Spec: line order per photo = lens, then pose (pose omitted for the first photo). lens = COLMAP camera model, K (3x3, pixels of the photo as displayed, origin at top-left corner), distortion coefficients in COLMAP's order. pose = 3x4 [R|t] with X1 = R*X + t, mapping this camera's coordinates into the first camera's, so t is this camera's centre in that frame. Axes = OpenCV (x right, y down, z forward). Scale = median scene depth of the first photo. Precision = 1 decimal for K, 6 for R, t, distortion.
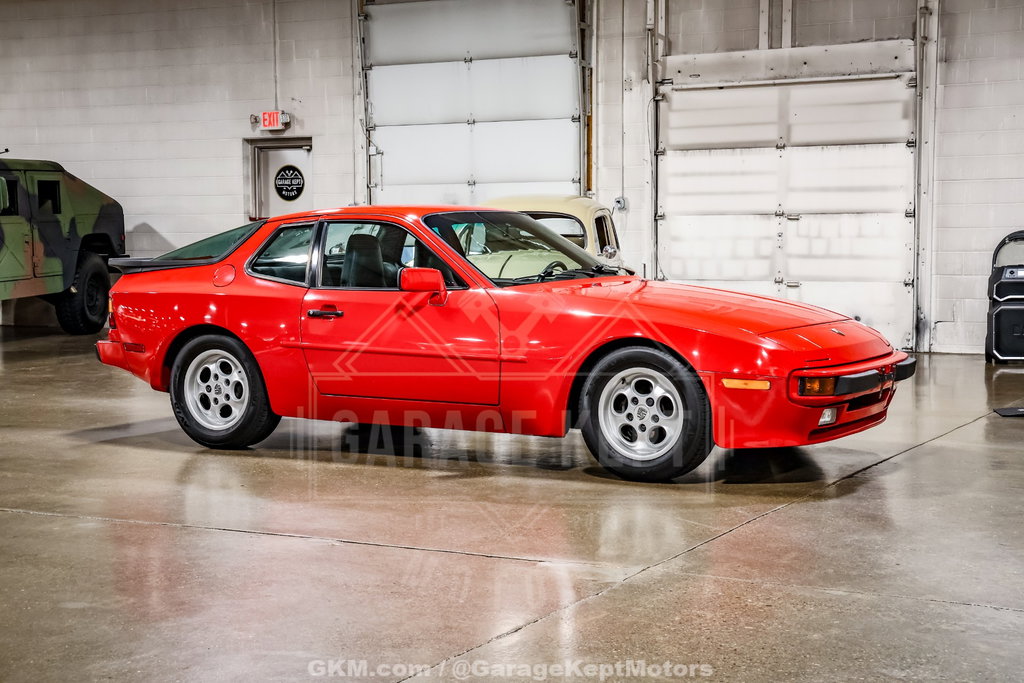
lens RADIAL K [[1654.9, 0, 512.0], [0, 1654.9, 341.5], [0, 0, 1]] dist [0.051245, 1.139019]
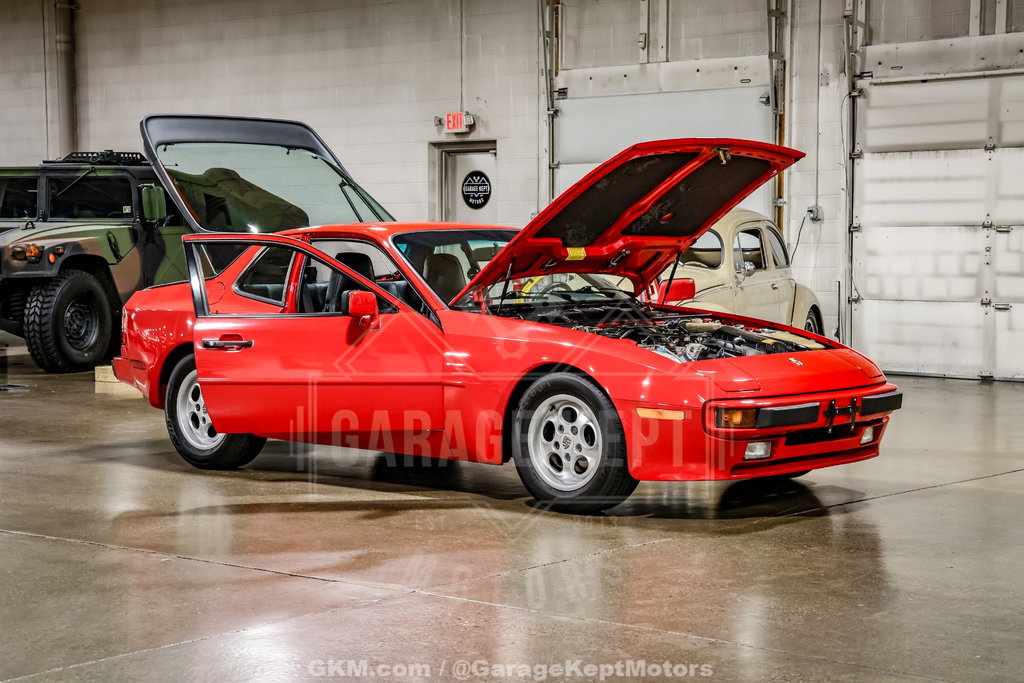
lens RADIAL K [[1917.9, 0, 512.0], [0, 1917.9, 341.5], [0, 0, 1]] dist [0.259245, 0.086058]
pose [[0.978250, 0.016216, -0.206796, 0.125648], [-0.018536, 0.999785, -0.009288, -0.001940], [0.206601, 0.012919, 0.978340, -0.047228]]
